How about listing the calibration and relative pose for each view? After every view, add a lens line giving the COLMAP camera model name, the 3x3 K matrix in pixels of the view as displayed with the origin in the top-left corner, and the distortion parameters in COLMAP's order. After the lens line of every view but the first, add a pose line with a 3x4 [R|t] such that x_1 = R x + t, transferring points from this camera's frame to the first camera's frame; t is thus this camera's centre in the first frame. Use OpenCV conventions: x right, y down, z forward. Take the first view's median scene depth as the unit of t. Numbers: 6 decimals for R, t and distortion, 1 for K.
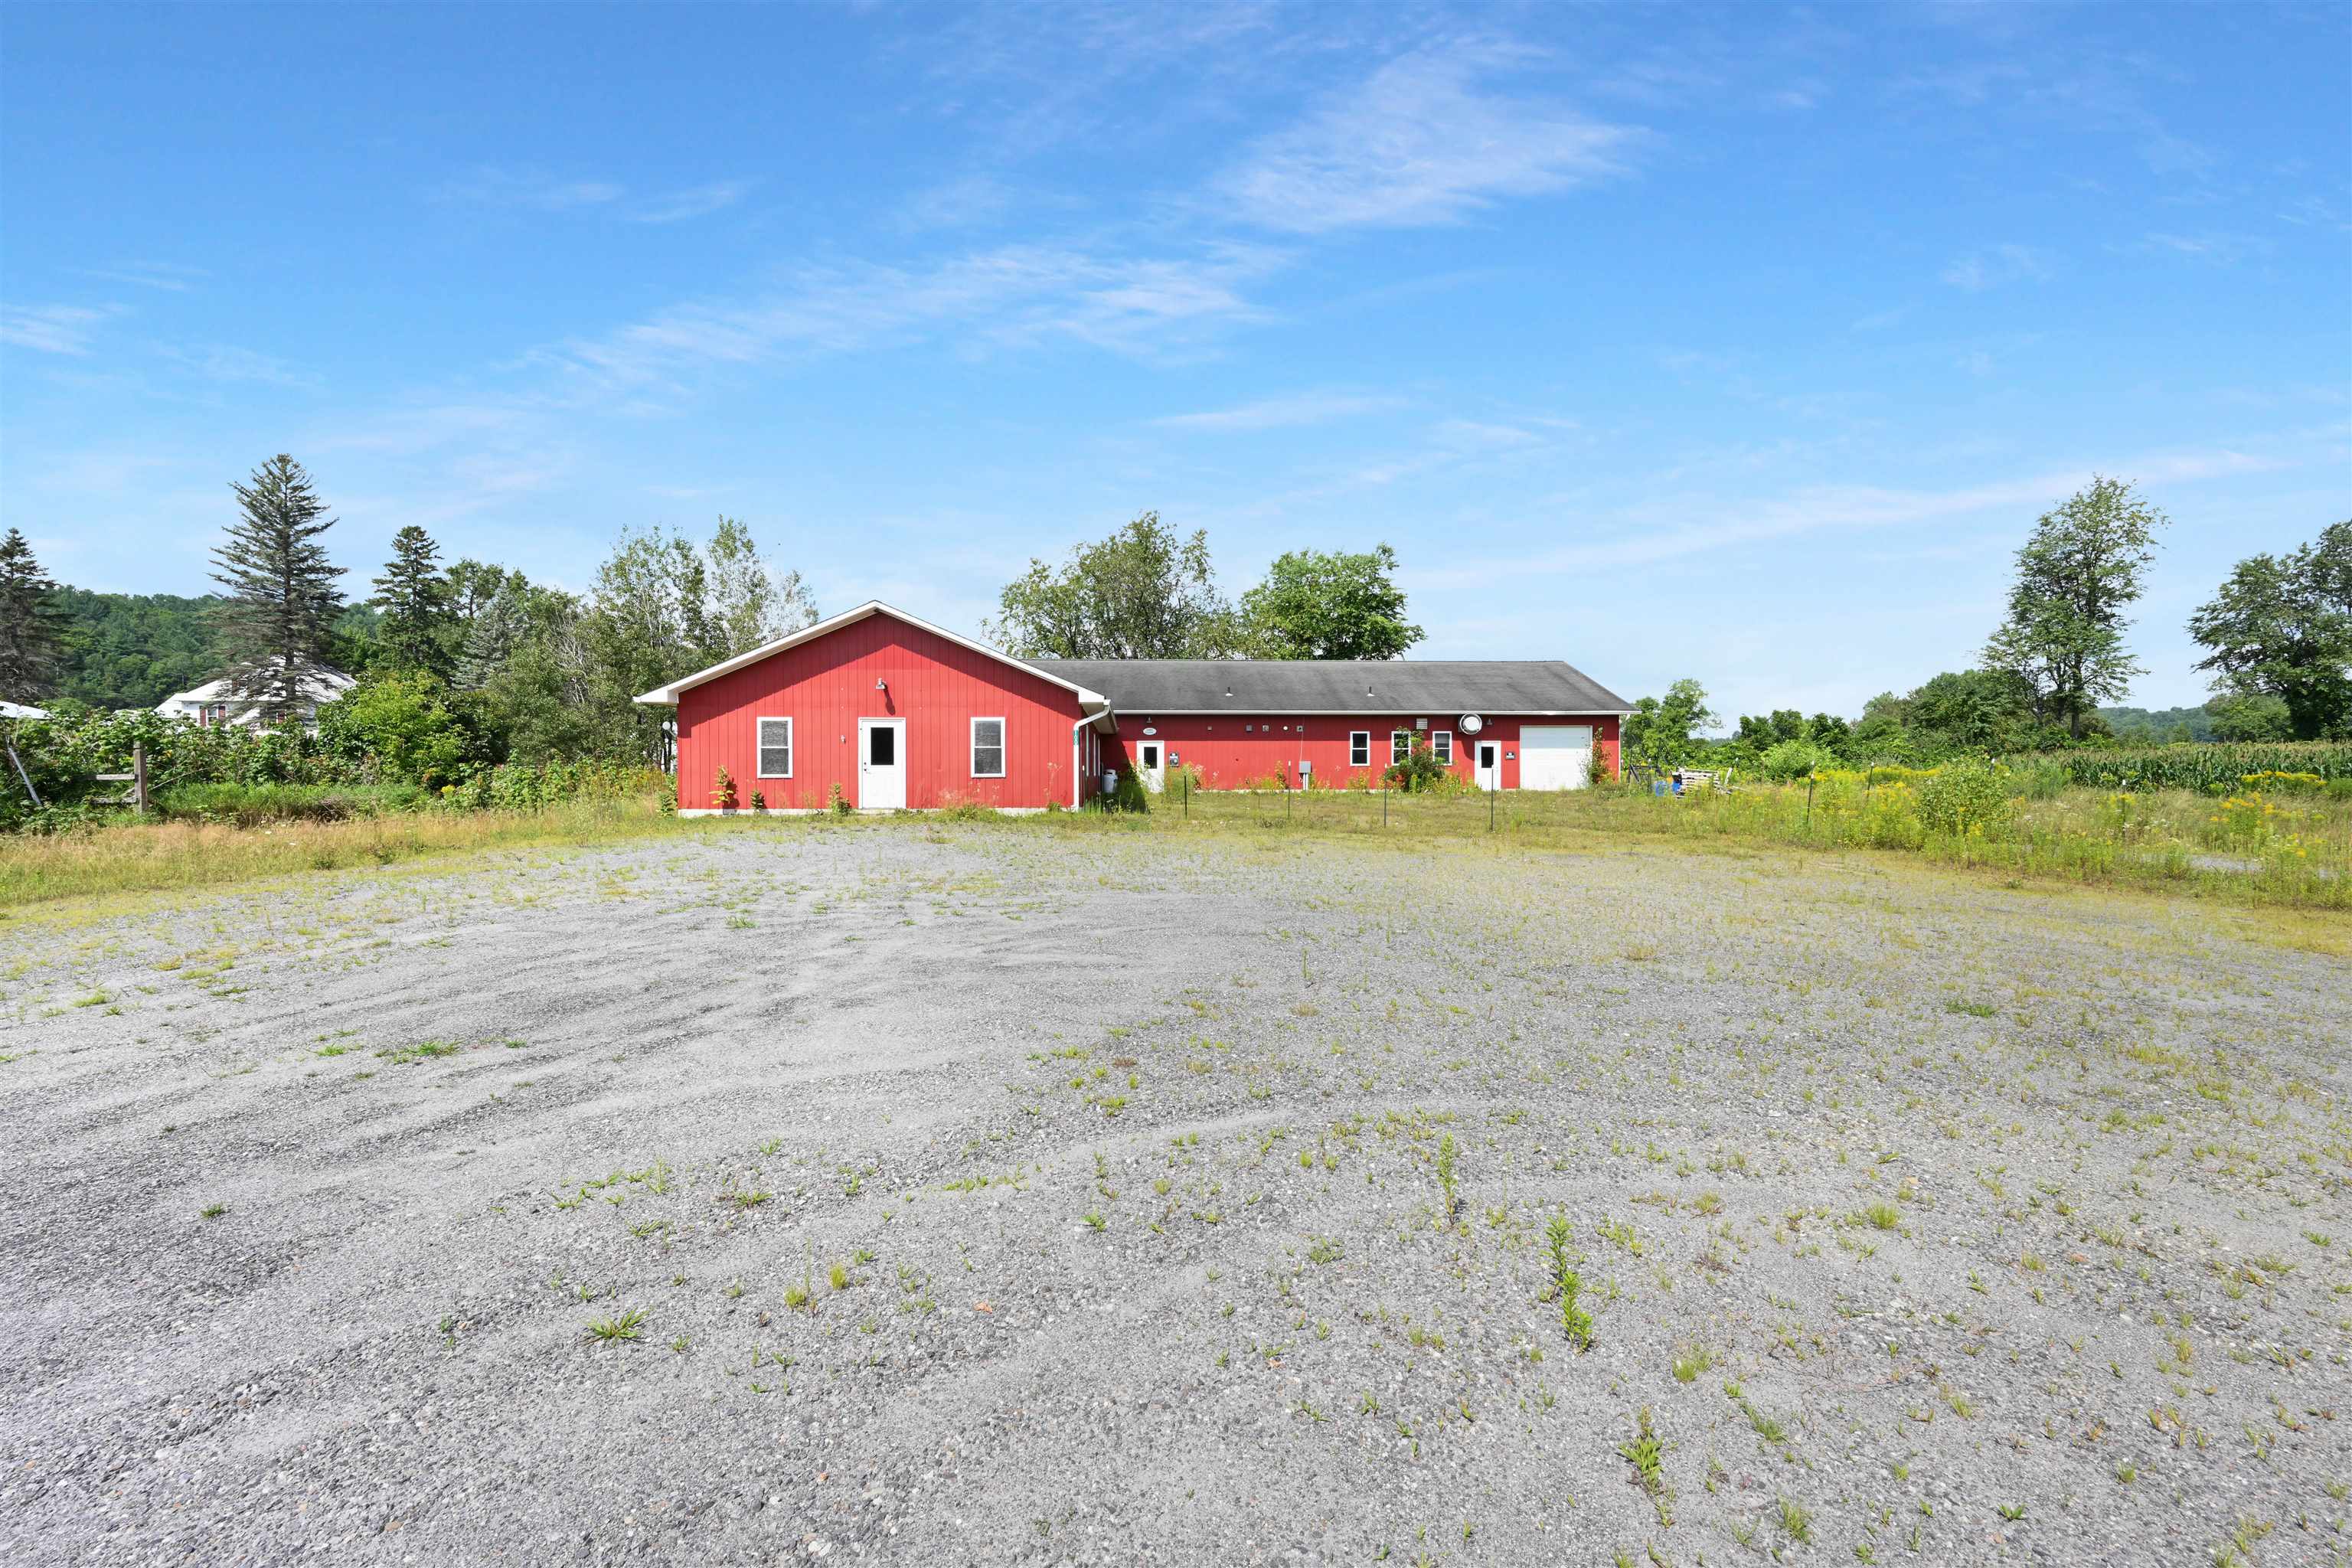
lens RADIAL K [[930.1, 0, 1189.3], [0, 930.1, 795.1], [0, 0, 1]] dist [-0.003295, 0.000924]
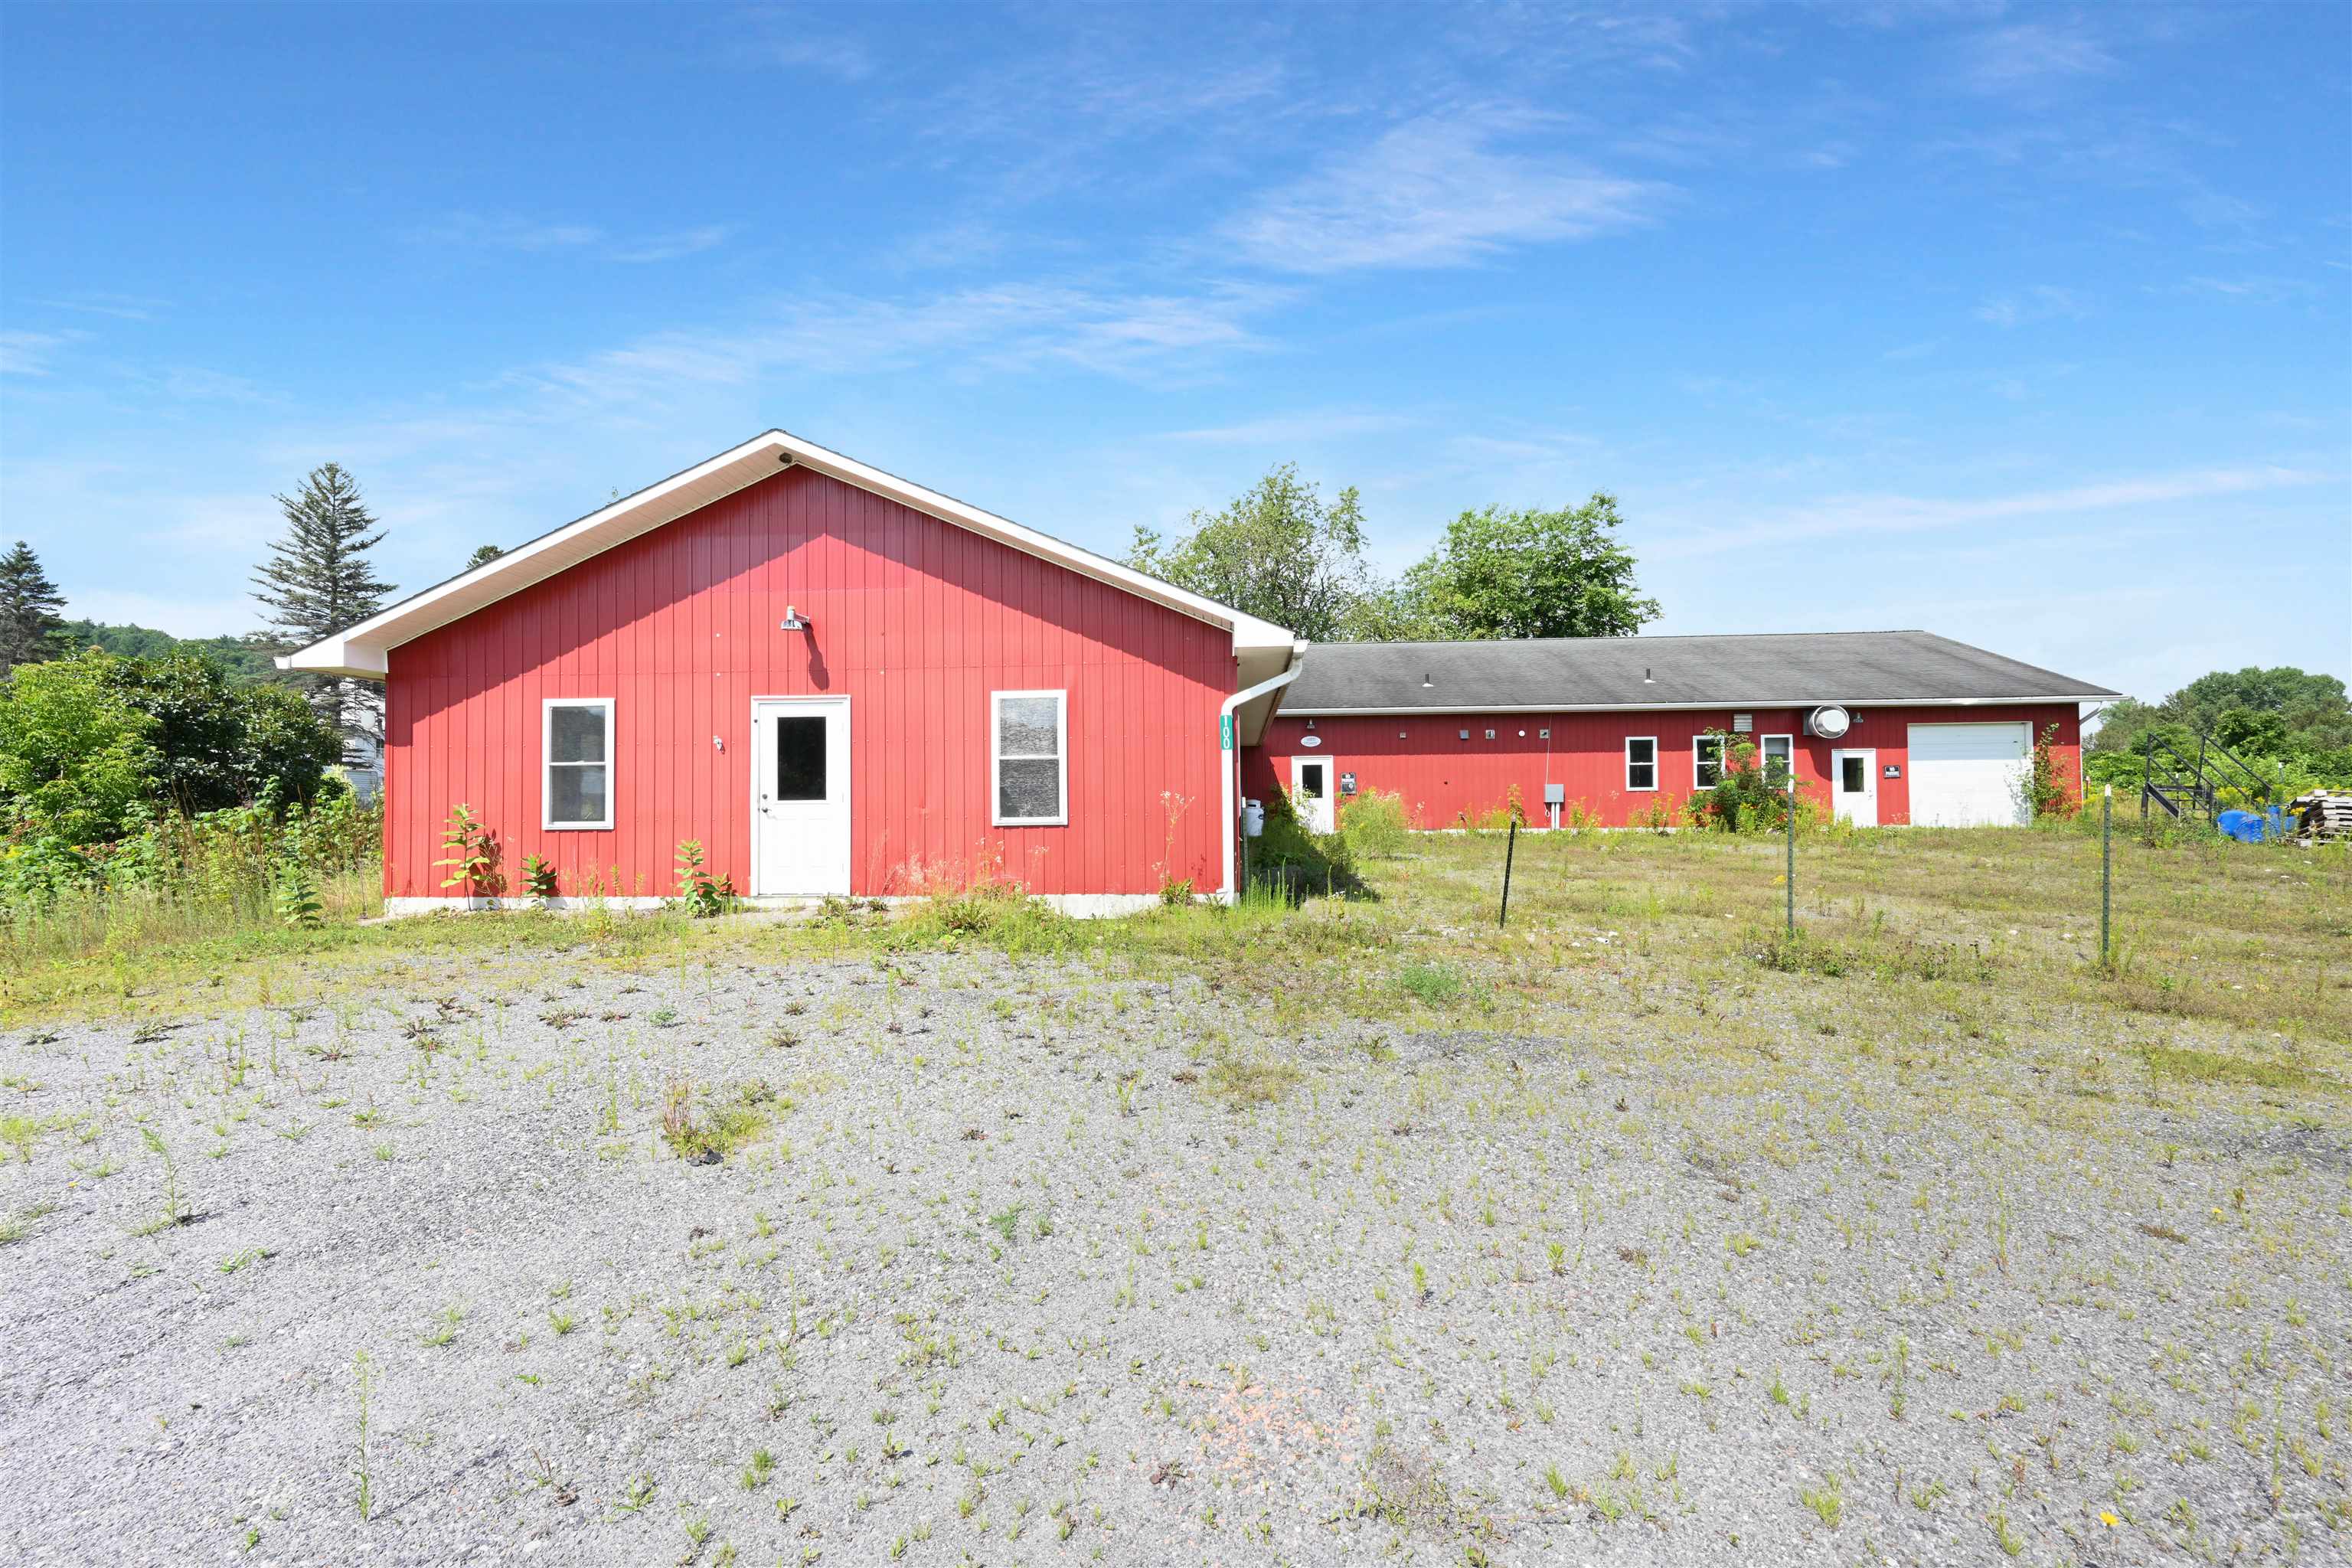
lens RADIAL K [[930.1, 0, 1174.5], [0, 930.1, 787.1], [0, 0, 1]] dist [-0.003295, 0.000924]
pose [[0.991475, -0.010330, -0.129890, -0.051586], [0.005489, 0.999279, -0.037574, -0.011654], [0.130185, 0.036541, 0.990816, 0.325320]]
